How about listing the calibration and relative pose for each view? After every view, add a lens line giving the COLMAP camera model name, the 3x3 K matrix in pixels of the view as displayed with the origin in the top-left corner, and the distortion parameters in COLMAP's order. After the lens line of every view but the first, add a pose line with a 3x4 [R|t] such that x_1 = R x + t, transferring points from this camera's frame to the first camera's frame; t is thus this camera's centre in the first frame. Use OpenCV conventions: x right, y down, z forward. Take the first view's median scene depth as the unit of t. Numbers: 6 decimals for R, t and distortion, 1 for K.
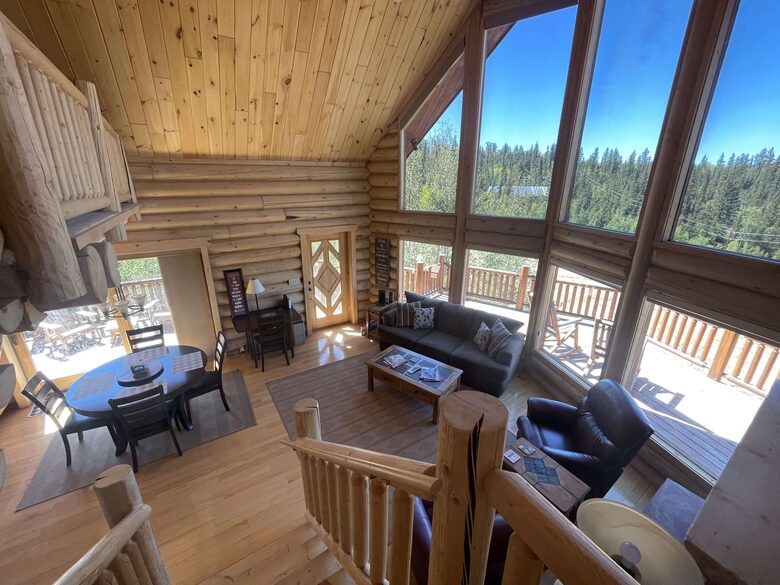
lens RADIAL K [[313.3, 0, 387.9], [0, 313.3, 288.2], [0, 0, 1]] dist [0.001113, 0.000008]
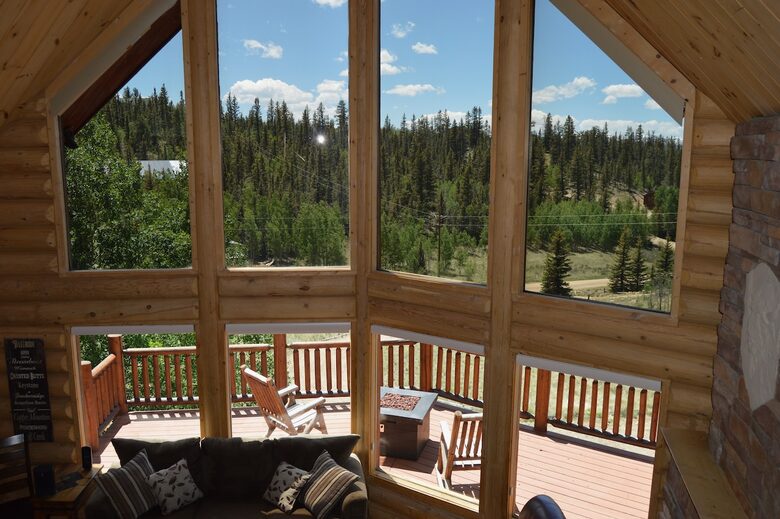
lens RADIAL K [[621.5, 0, 390.0], [0, 621.5, 259.5], [0, 0, 1]] dist [-0.102423, 0.052838]
pose [[0.722756, -0.119724, 0.680654, -0.224420], [0.219997, 0.973505, -0.062370, -0.106463], [-0.655153, 0.194820, 0.729945, 0.020052]]
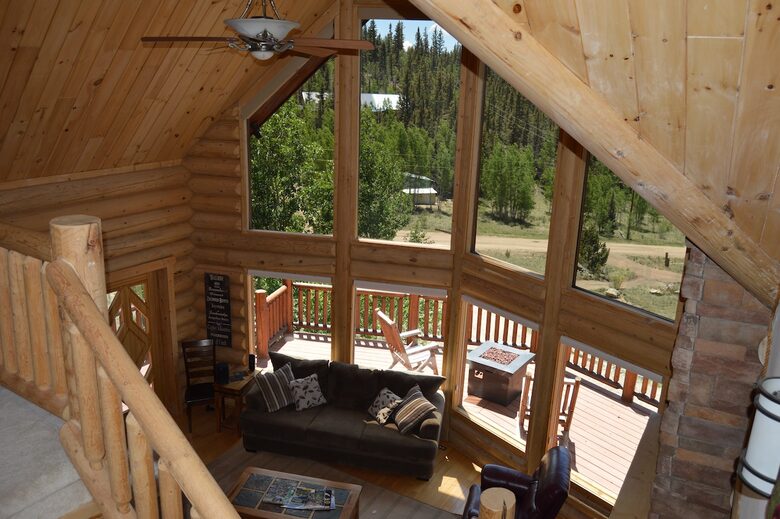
lens RADIAL K [[621.5, 0, 390.0], [0, 621.5, 259.5], [0, 0, 1]] dist [-0.102423, 0.052838]
pose [[0.903012, -0.093254, 0.419373, -0.236834], [0.108644, 0.993997, -0.012906, -0.141789], [-0.415652, 0.057216, 0.907722, -0.290134]]
